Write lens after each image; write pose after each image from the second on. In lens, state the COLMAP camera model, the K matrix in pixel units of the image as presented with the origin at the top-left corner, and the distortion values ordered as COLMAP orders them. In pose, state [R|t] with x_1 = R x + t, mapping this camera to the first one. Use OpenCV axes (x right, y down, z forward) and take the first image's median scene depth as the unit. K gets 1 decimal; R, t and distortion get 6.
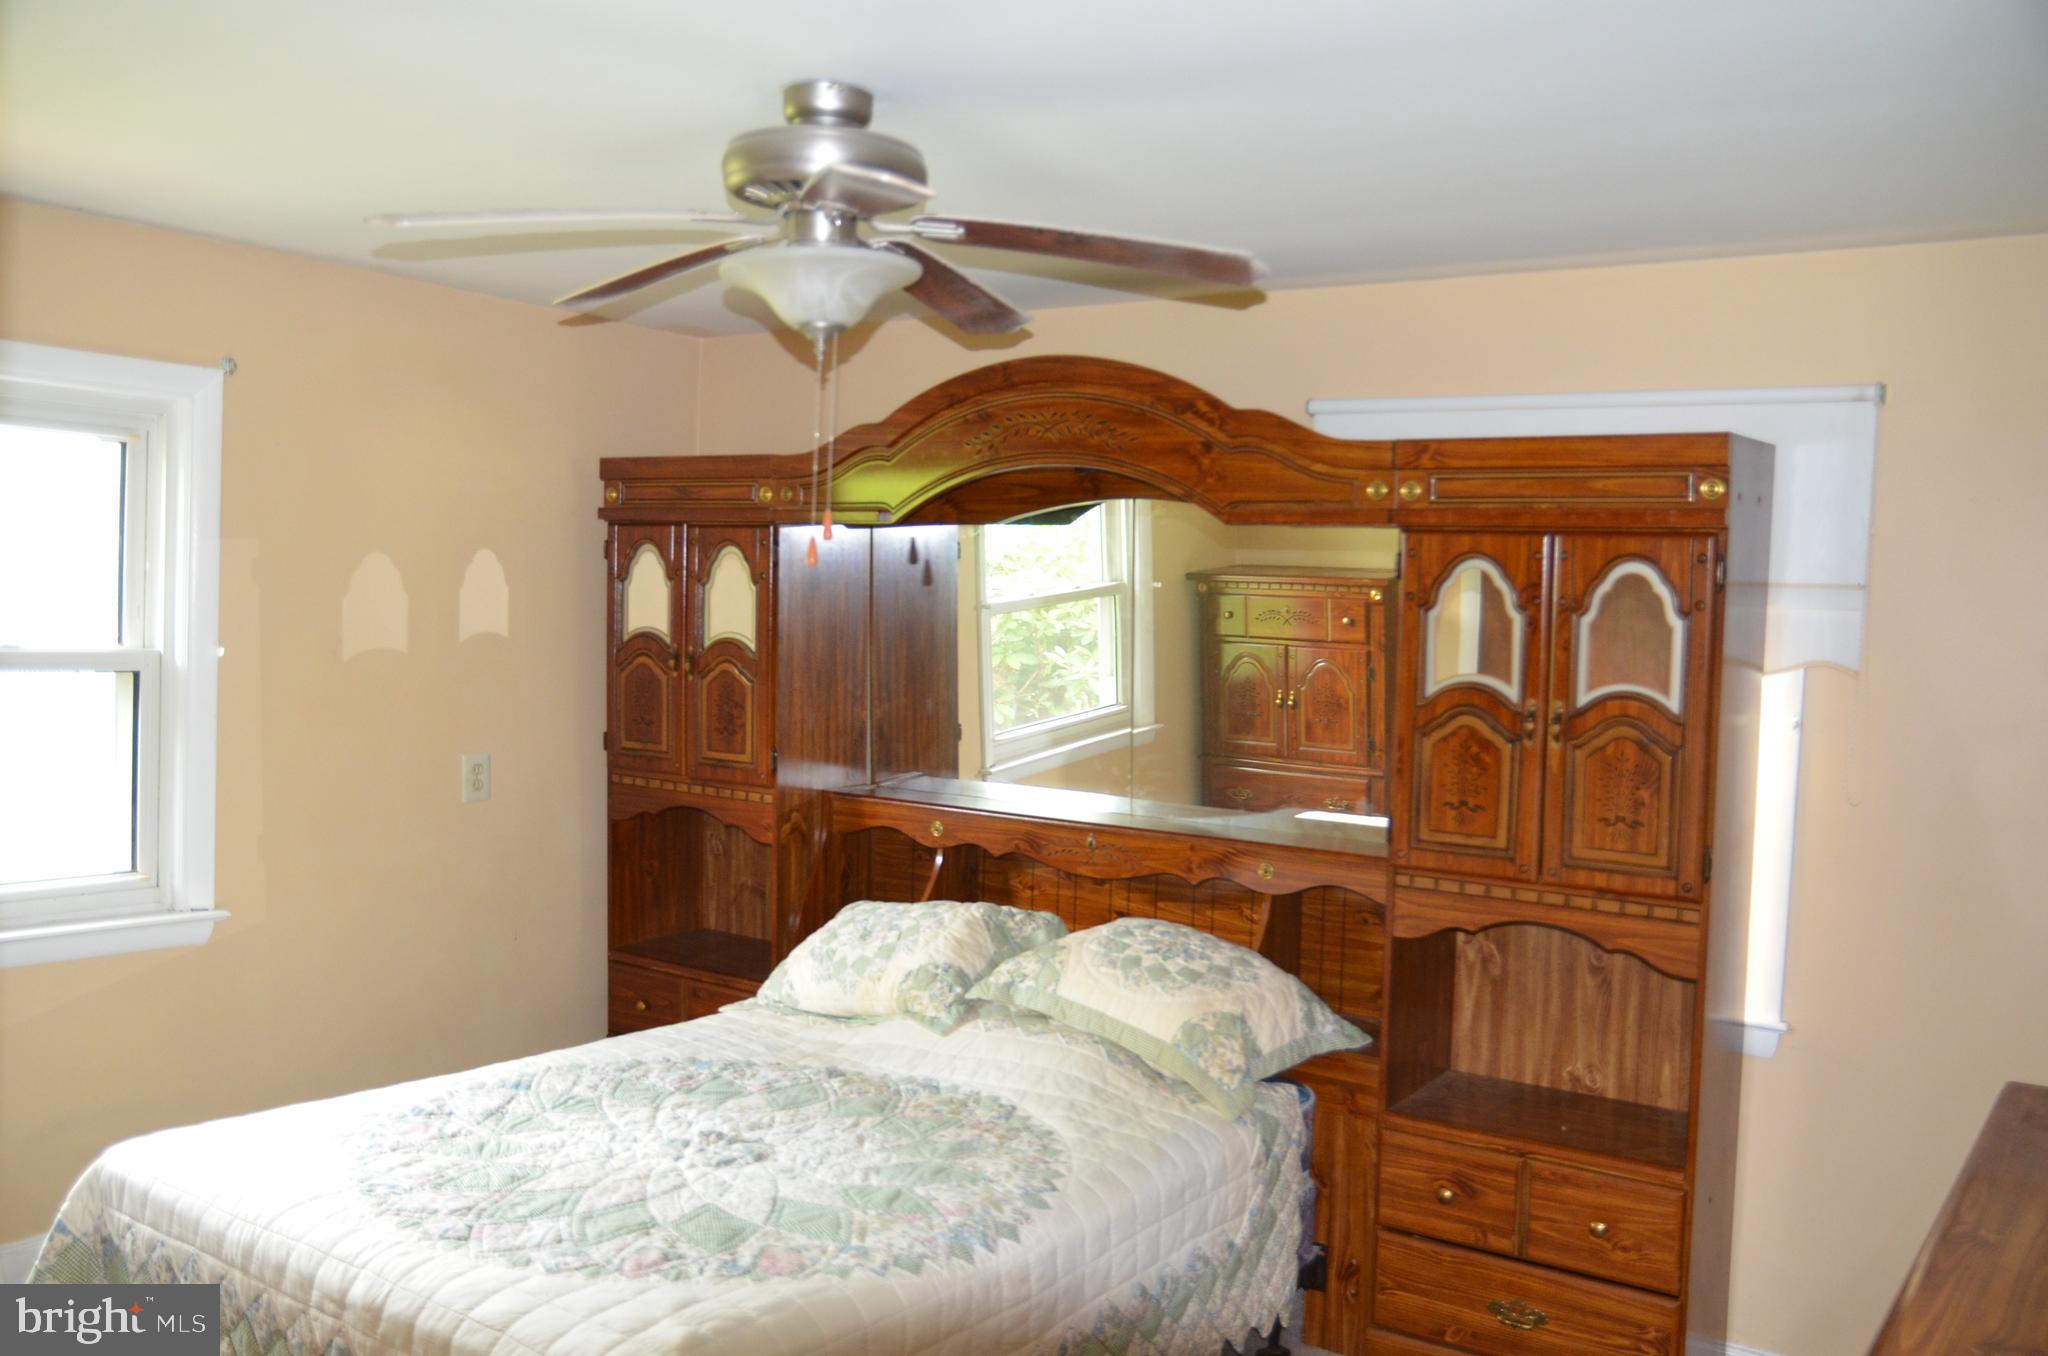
lens RADIAL K [[1767.2, 0, 1021.2], [0, 1767.2, 671.3], [0, 0, 1]] dist [-0.096803, 0.087705]
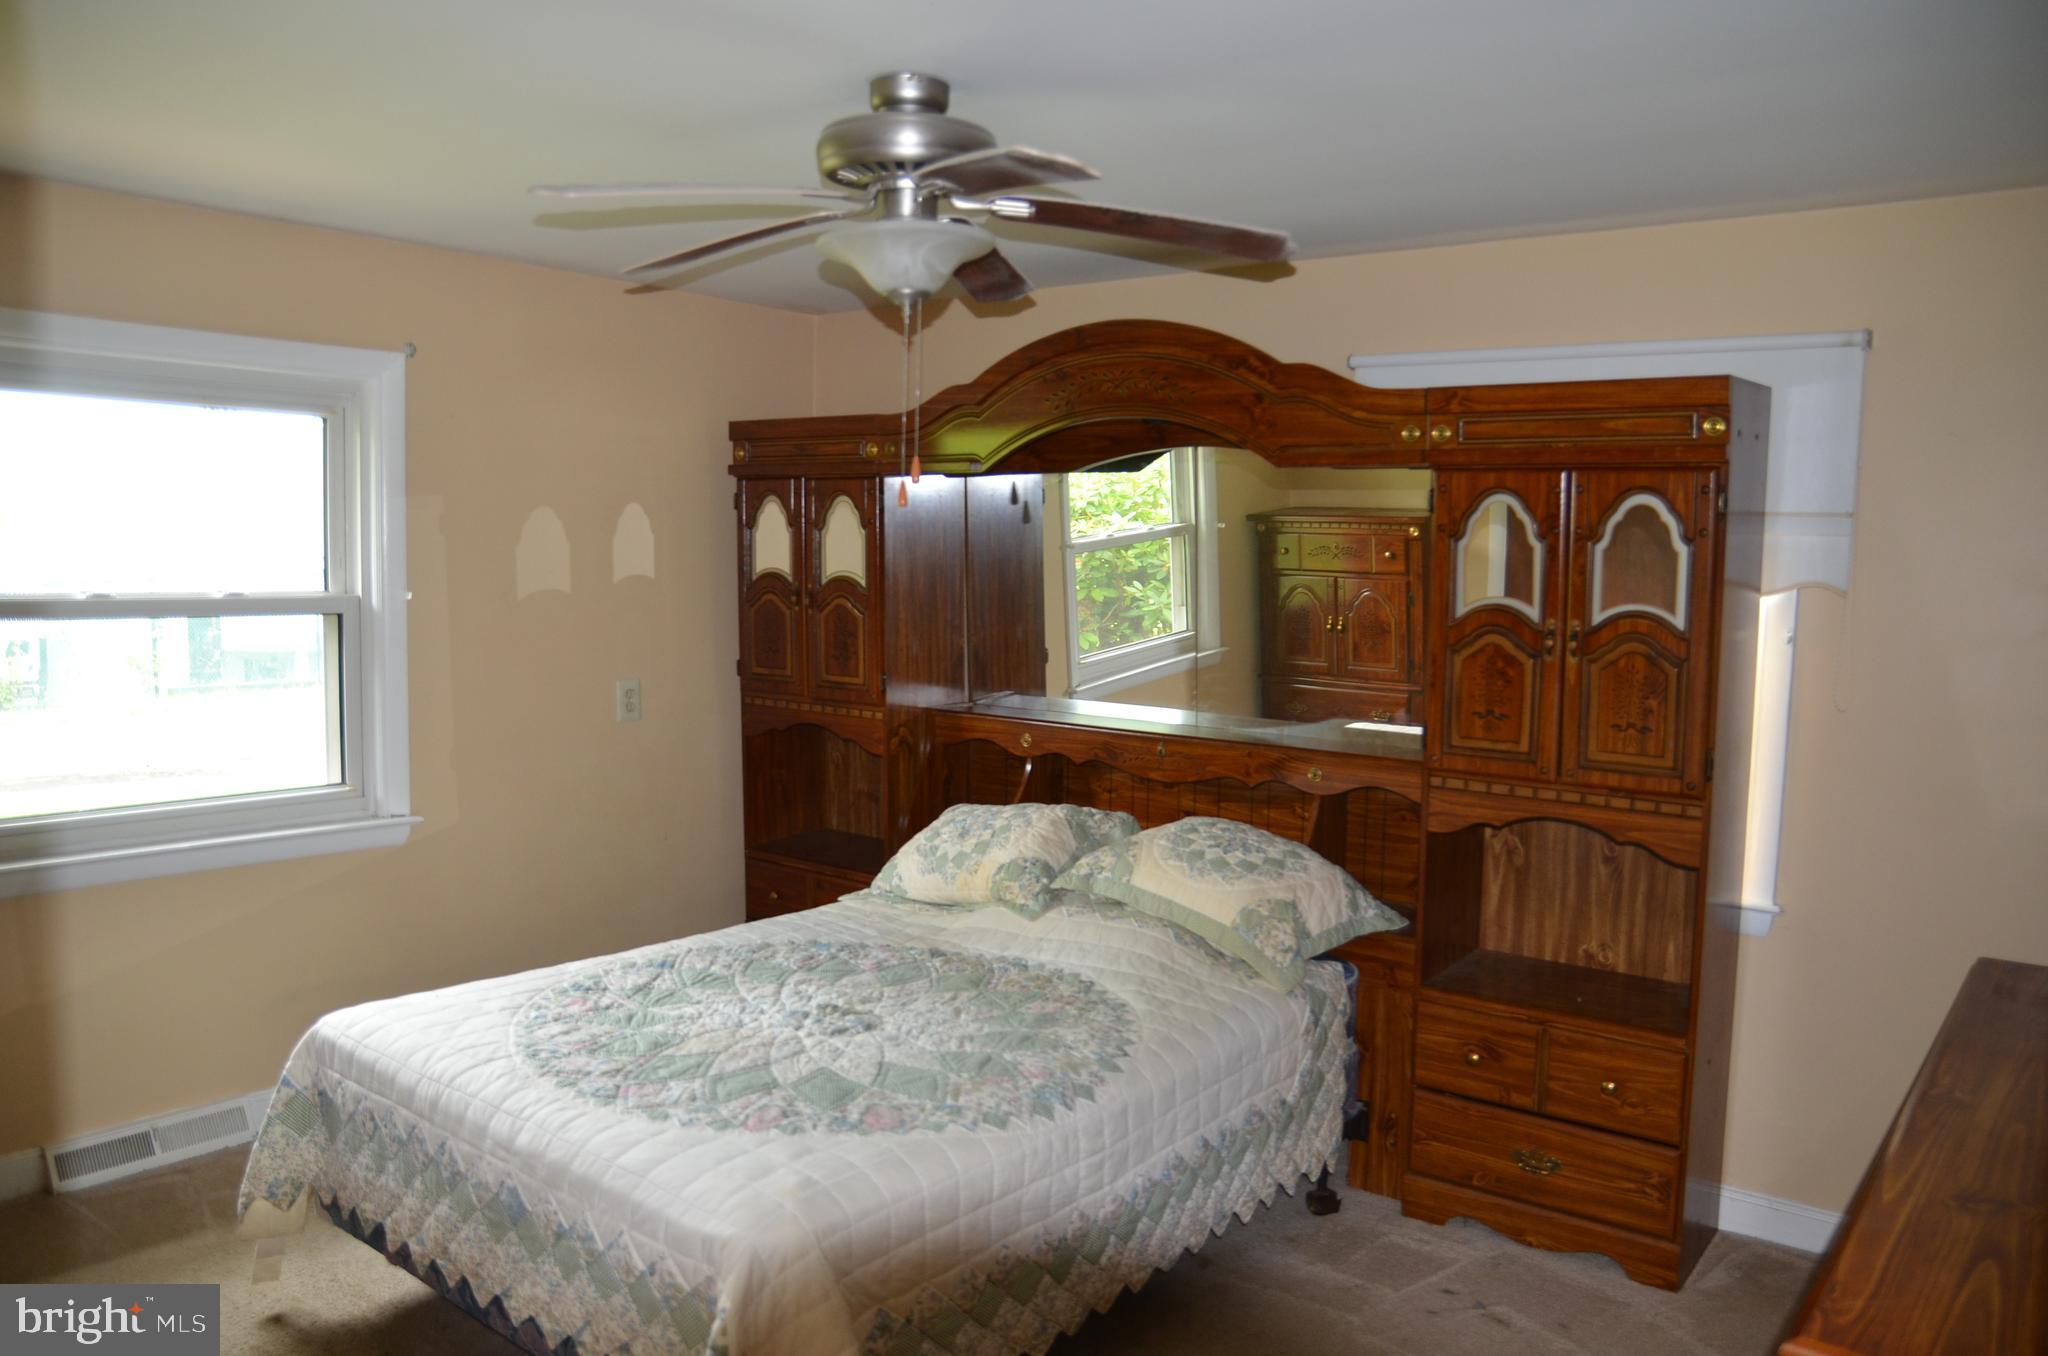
lens RADIAL K [[1520.7, 0, 1022.9], [0, 1520.7, 675.7], [0, 0, 1]] dist [-0.127269, 0.081853]
pose [[0.998273, -0.011764, -0.057561, 0.009660], [0.014372, 0.998879, 0.045104, 0.004007], [0.056966, -0.045853, 0.997323, 0.027437]]
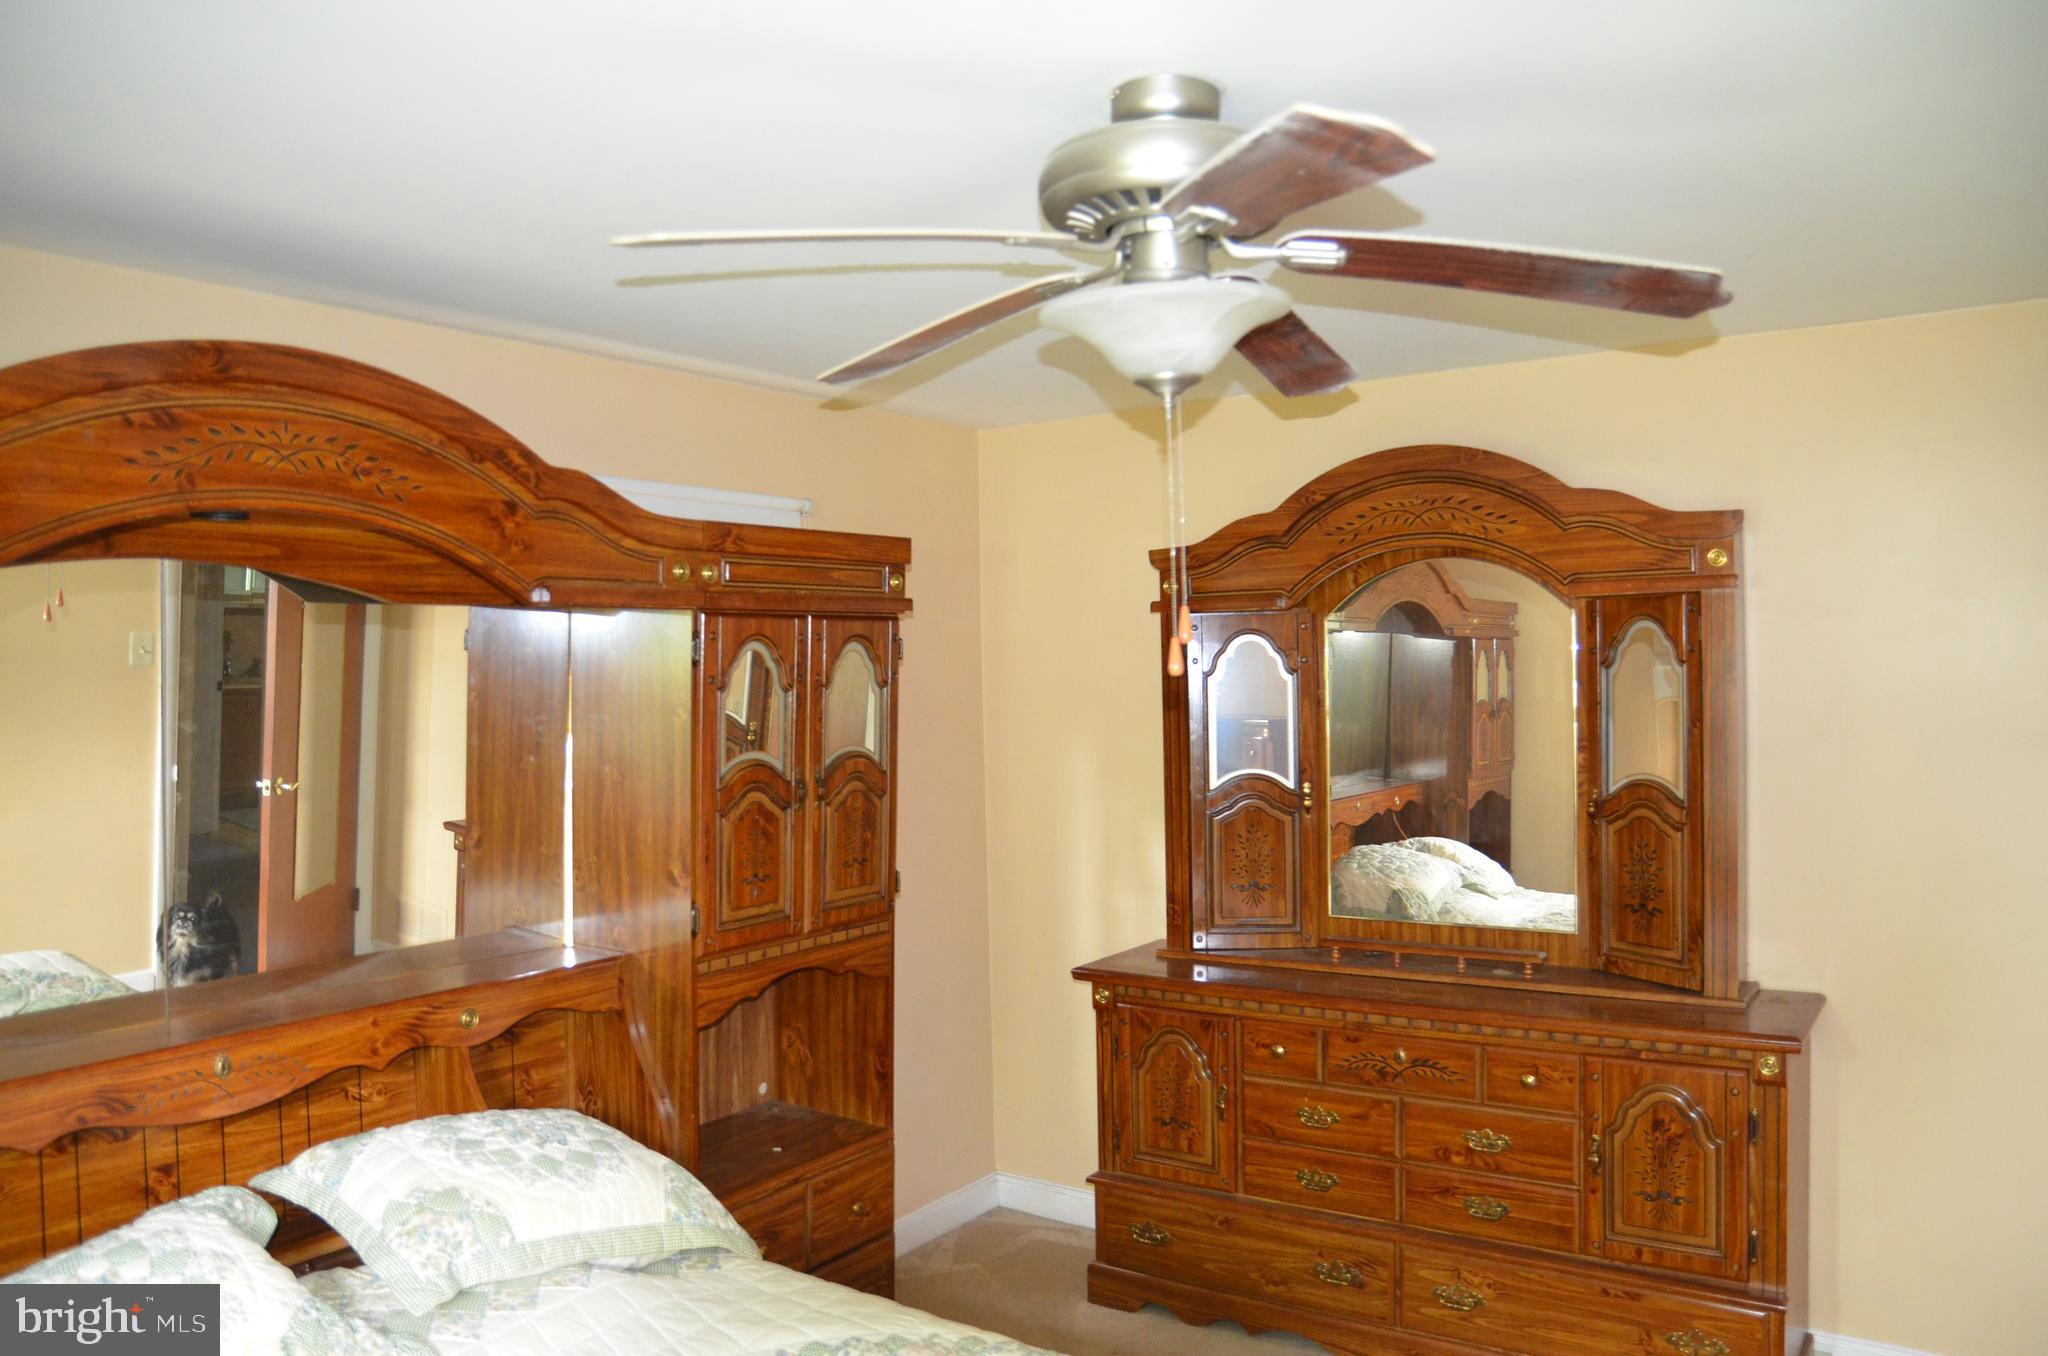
lens RADIAL K [[1520.7, 0, 1015.6], [0, 1520.7, 674.4], [0, 0, 1]] dist [-0.127269, 0.081853]
pose [[-0.018761, -0.042788, 0.998908, -0.634313], [0.054850, 0.997535, 0.043759, -0.073968], [-0.998318, 0.055612, -0.016368, 0.847453]]
